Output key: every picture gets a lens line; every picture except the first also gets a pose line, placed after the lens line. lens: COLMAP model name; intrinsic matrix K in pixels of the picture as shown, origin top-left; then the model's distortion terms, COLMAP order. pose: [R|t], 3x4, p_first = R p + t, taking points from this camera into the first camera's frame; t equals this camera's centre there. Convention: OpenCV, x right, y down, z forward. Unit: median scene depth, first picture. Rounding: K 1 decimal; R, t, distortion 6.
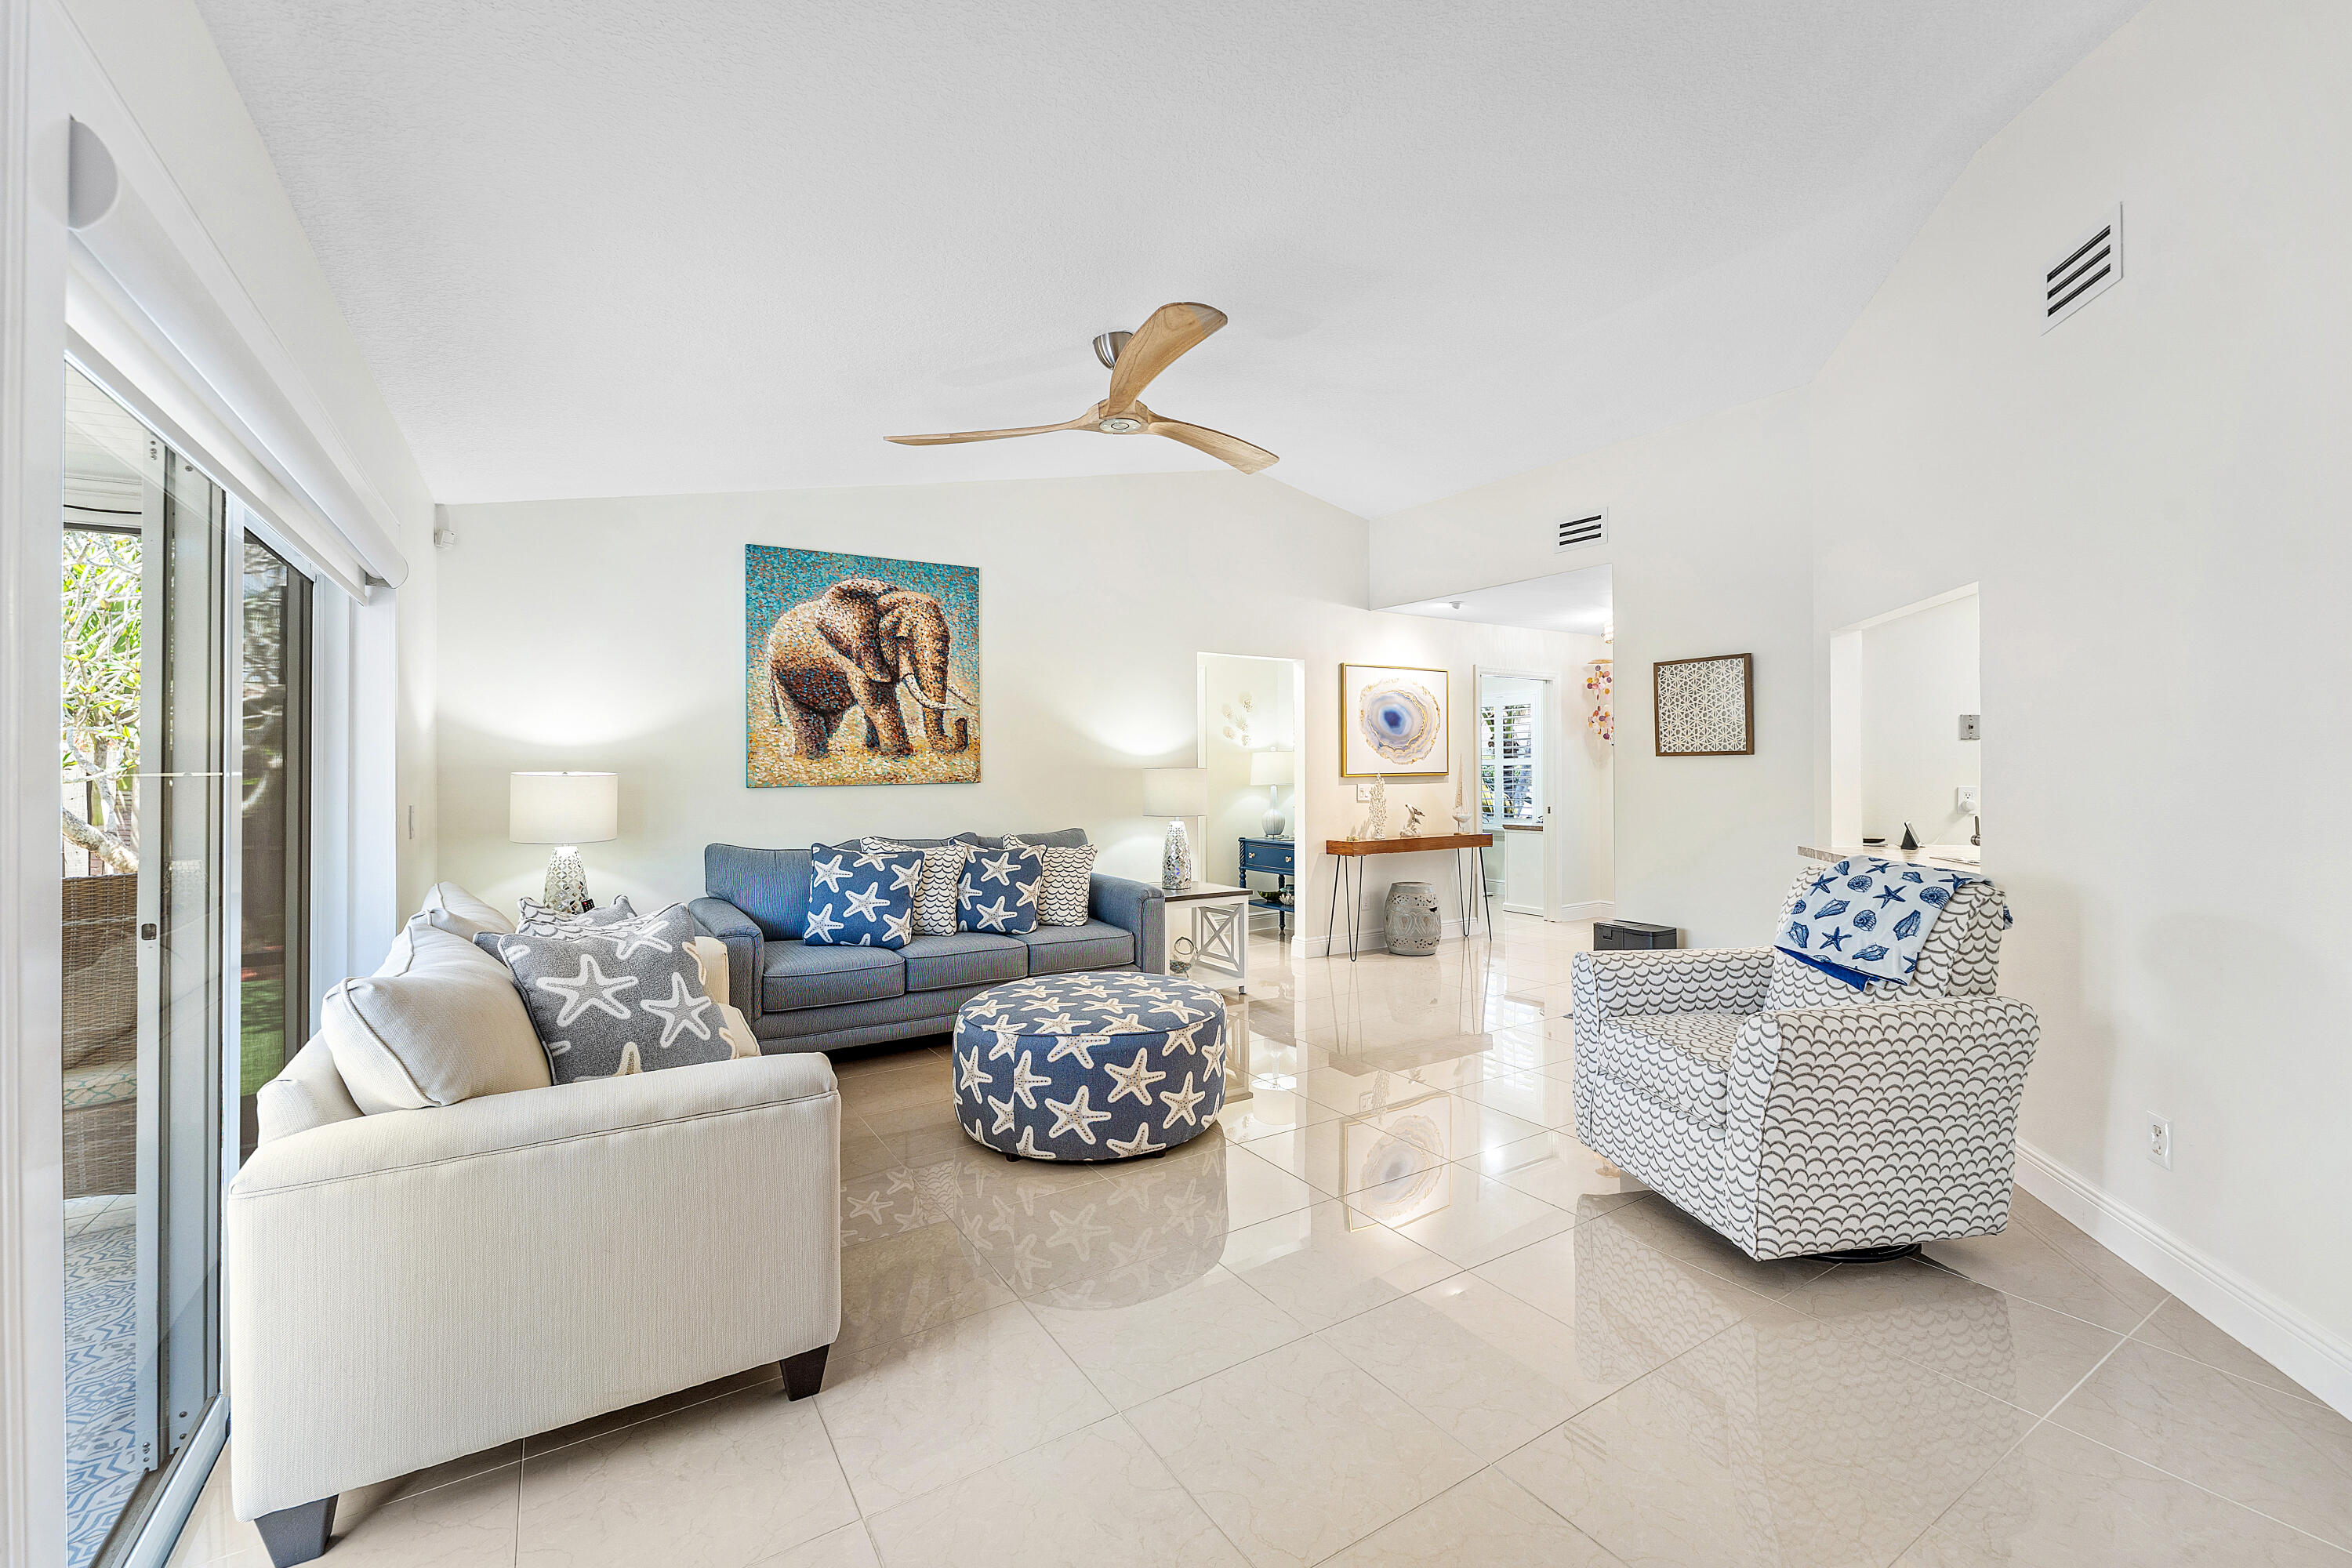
lens RADIAL K [[960.2, 0, 1187.0], [0, 960.2, 773.0], [0, 0, 1]] dist [-0.000728, -0.000045]
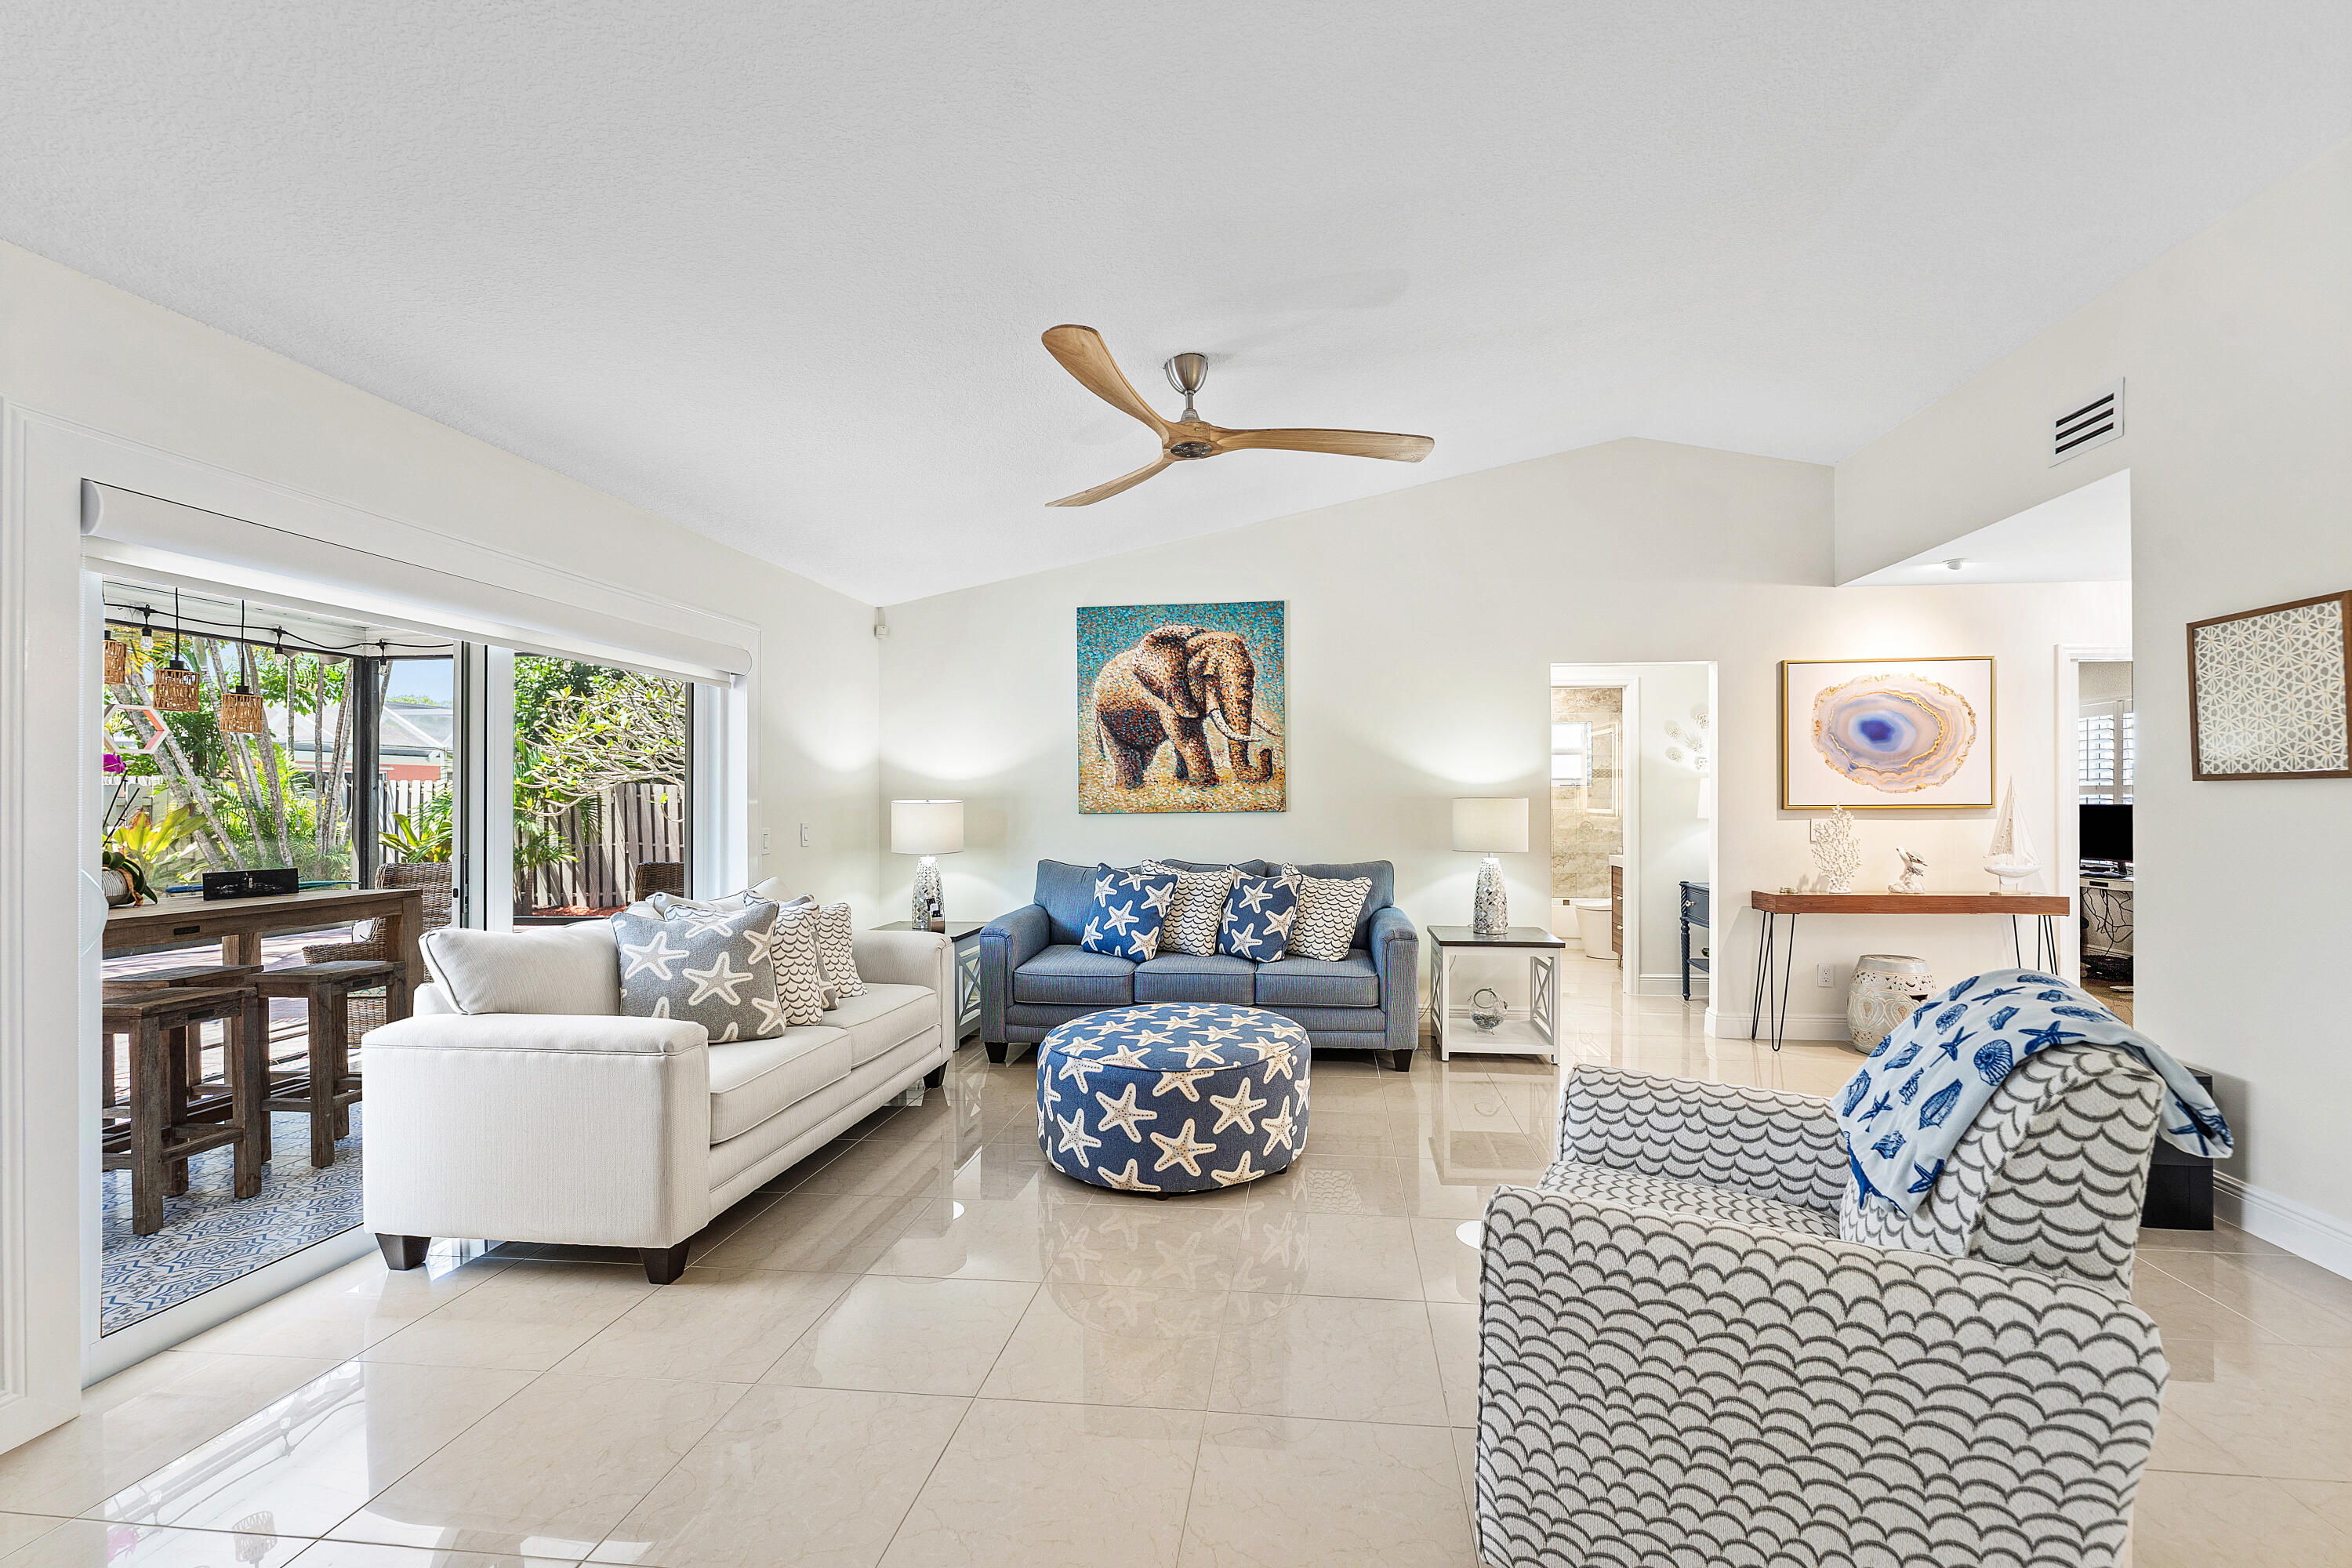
lens RADIAL K [[960.2, 0, 1248.6], [0, 960.2, 800.4], [0, 0, 1]] dist [-0.000728, -0.000045]
pose [[0.790234, 0.005260, -0.612783, 0.423609], [-0.004129, 0.999986, 0.003259, -0.005507], [0.612791, -0.000045, 0.790245, 0.189820]]
